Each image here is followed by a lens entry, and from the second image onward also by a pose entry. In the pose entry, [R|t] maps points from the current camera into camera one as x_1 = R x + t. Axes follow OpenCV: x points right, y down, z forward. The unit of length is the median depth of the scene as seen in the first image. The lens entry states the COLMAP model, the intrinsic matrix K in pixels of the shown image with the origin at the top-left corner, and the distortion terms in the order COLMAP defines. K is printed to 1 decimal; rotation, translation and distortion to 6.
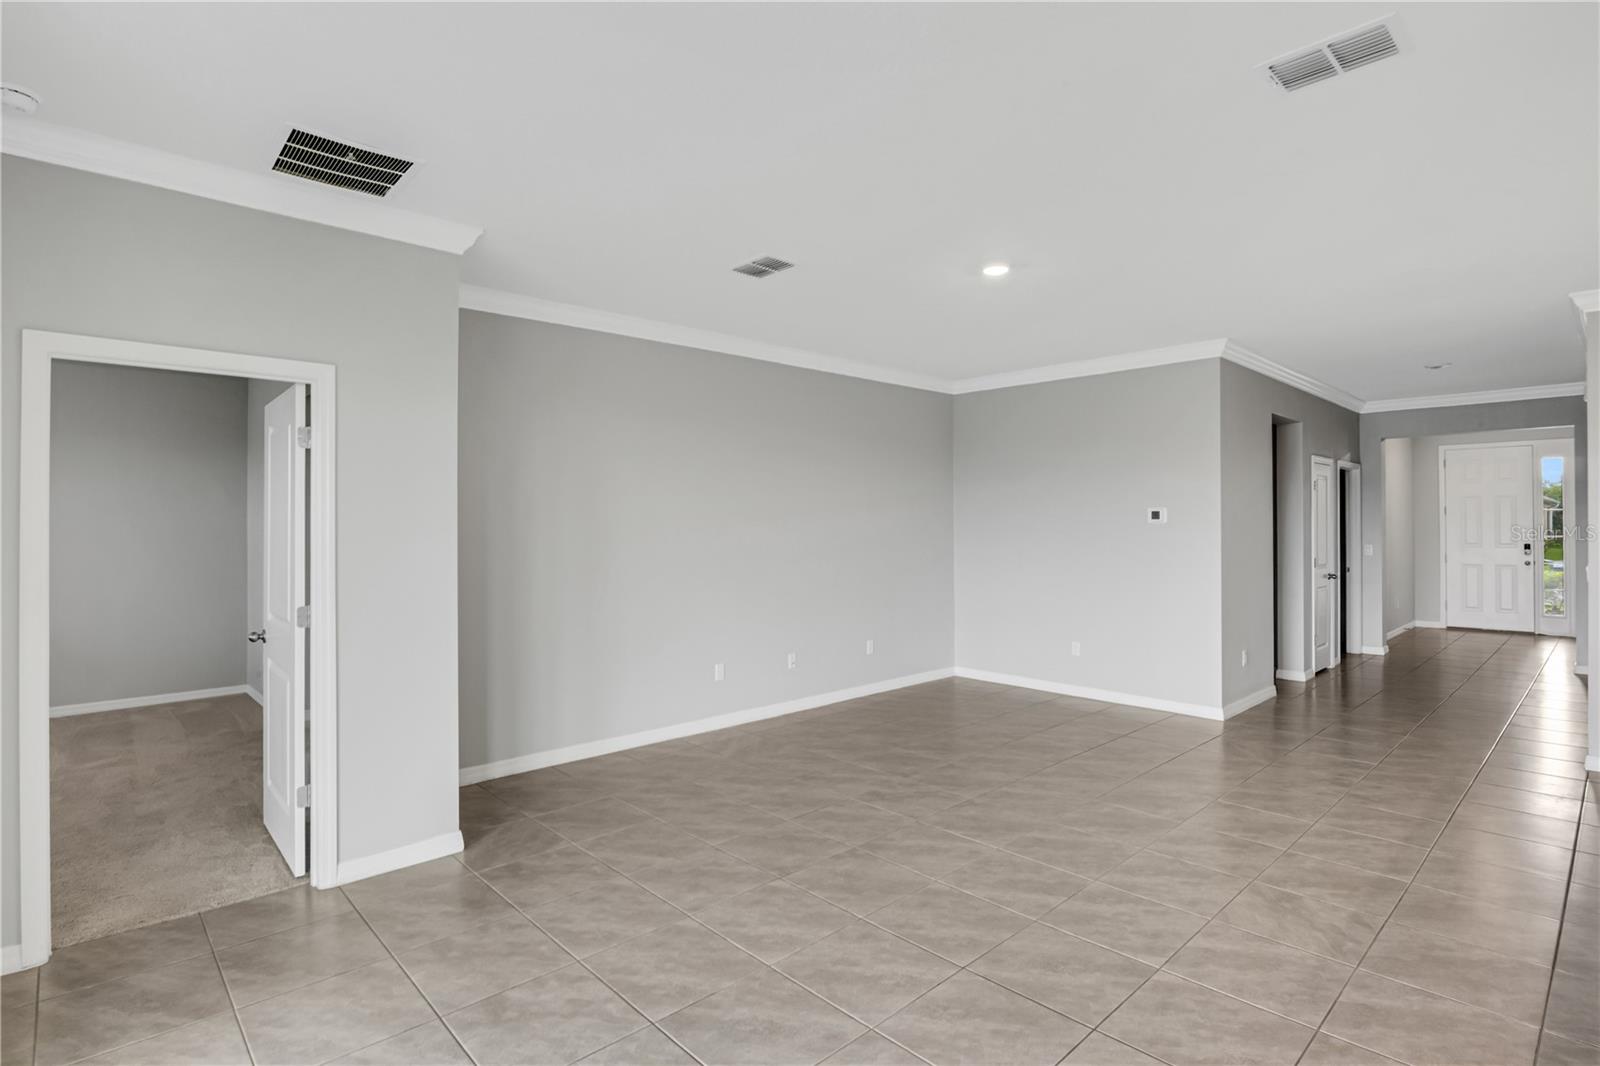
lens RADIAL K [[800.6, 0, 803.7], [0, 800.6, 522.2], [0, 0, 1]] dist [-0.016231, -0.000208]
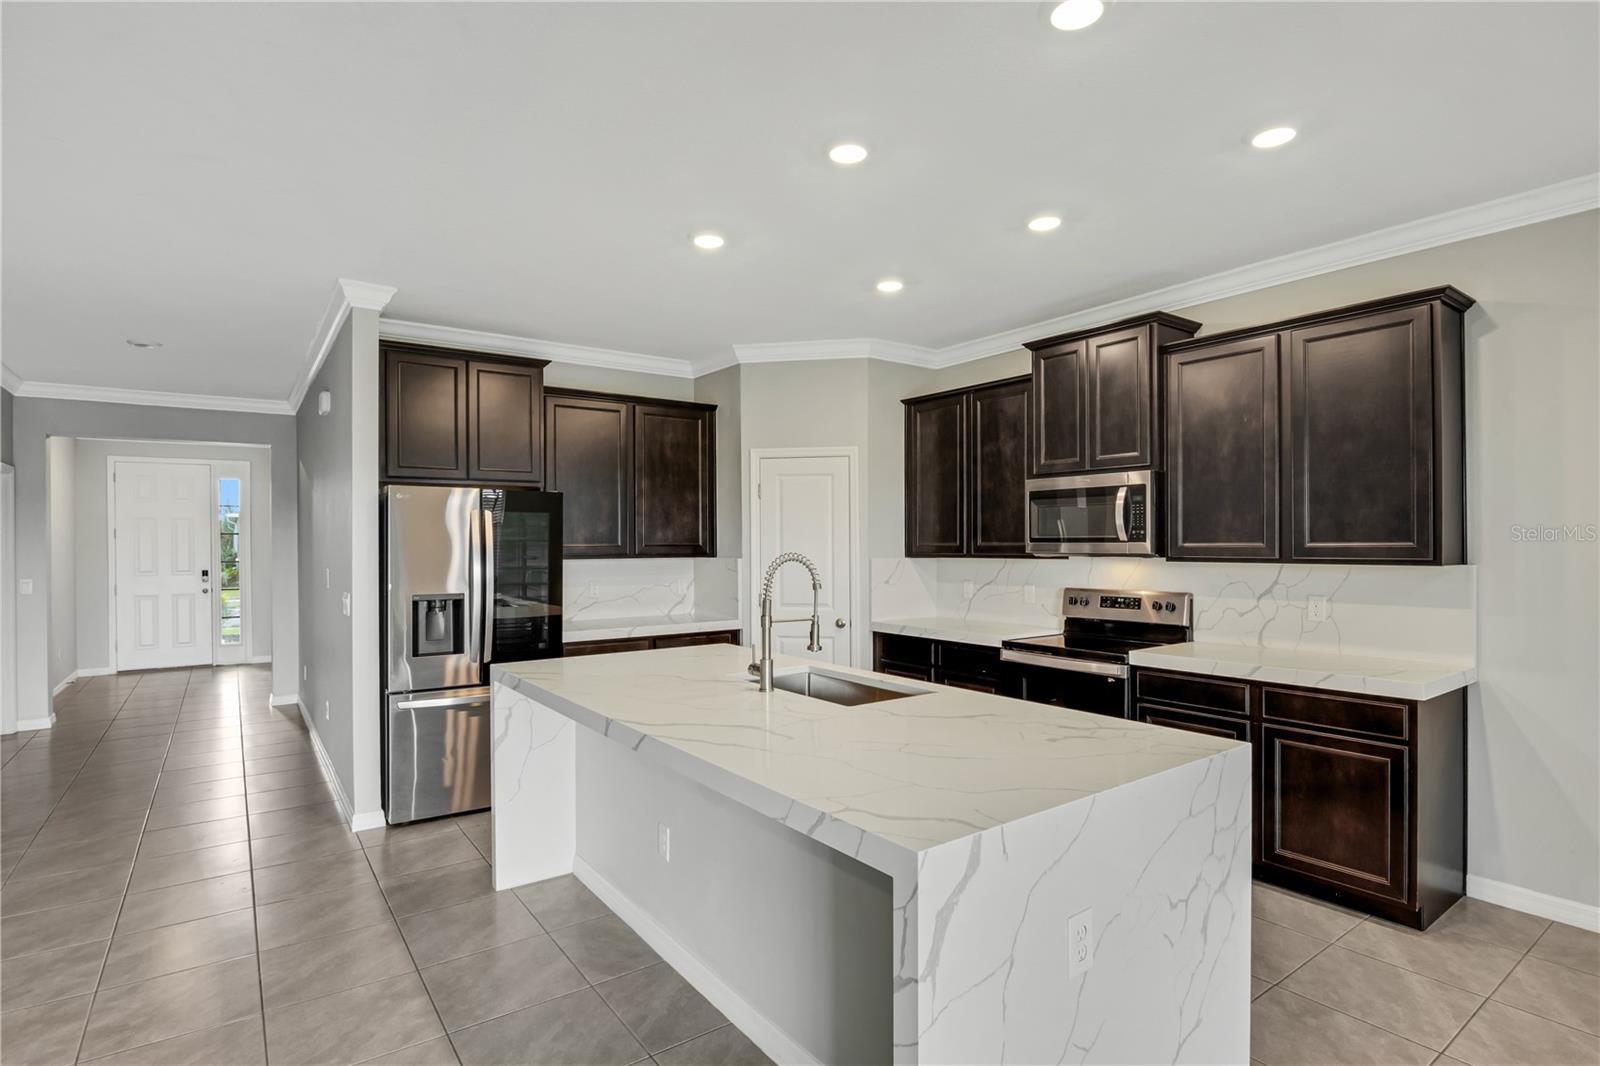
lens RADIAL K [[800.6, 0, 791.6], [0, 800.6, 540.7], [0, 0, 1]] dist [-0.016231, -0.000208]
pose [[0.143526, 0.003874, 0.989639, 0.087278], [0.004944, 0.999977, -0.004631, 0.000375], [-0.989634, 0.005557, 0.143504, 0.178750]]
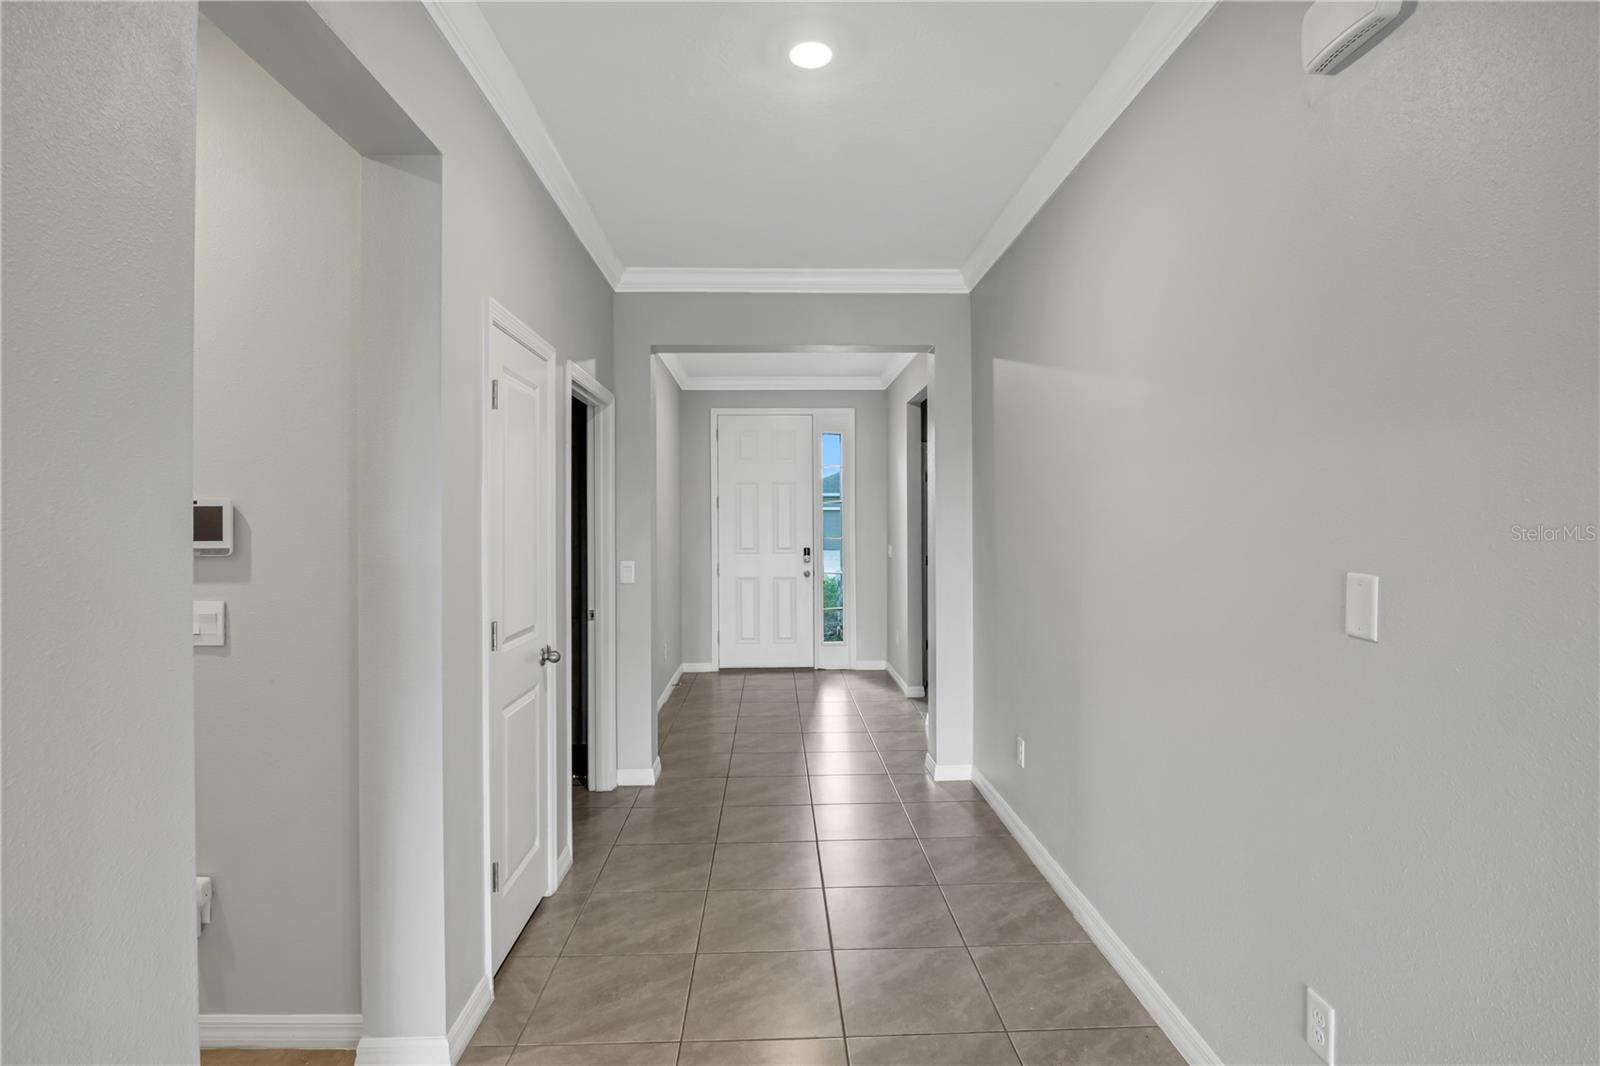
lens RADIAL K [[800.6, 0, 804.3], [0, 800.6, 525.9], [0, 0, 1]] dist [-0.016231, -0.000208]
pose [[0.661008, -0.000279, 0.750379, 0.353628], [-0.002243, 0.999995, 0.002347, 0.005117], [-0.750376, -0.003234, 0.661004, 0.507578]]
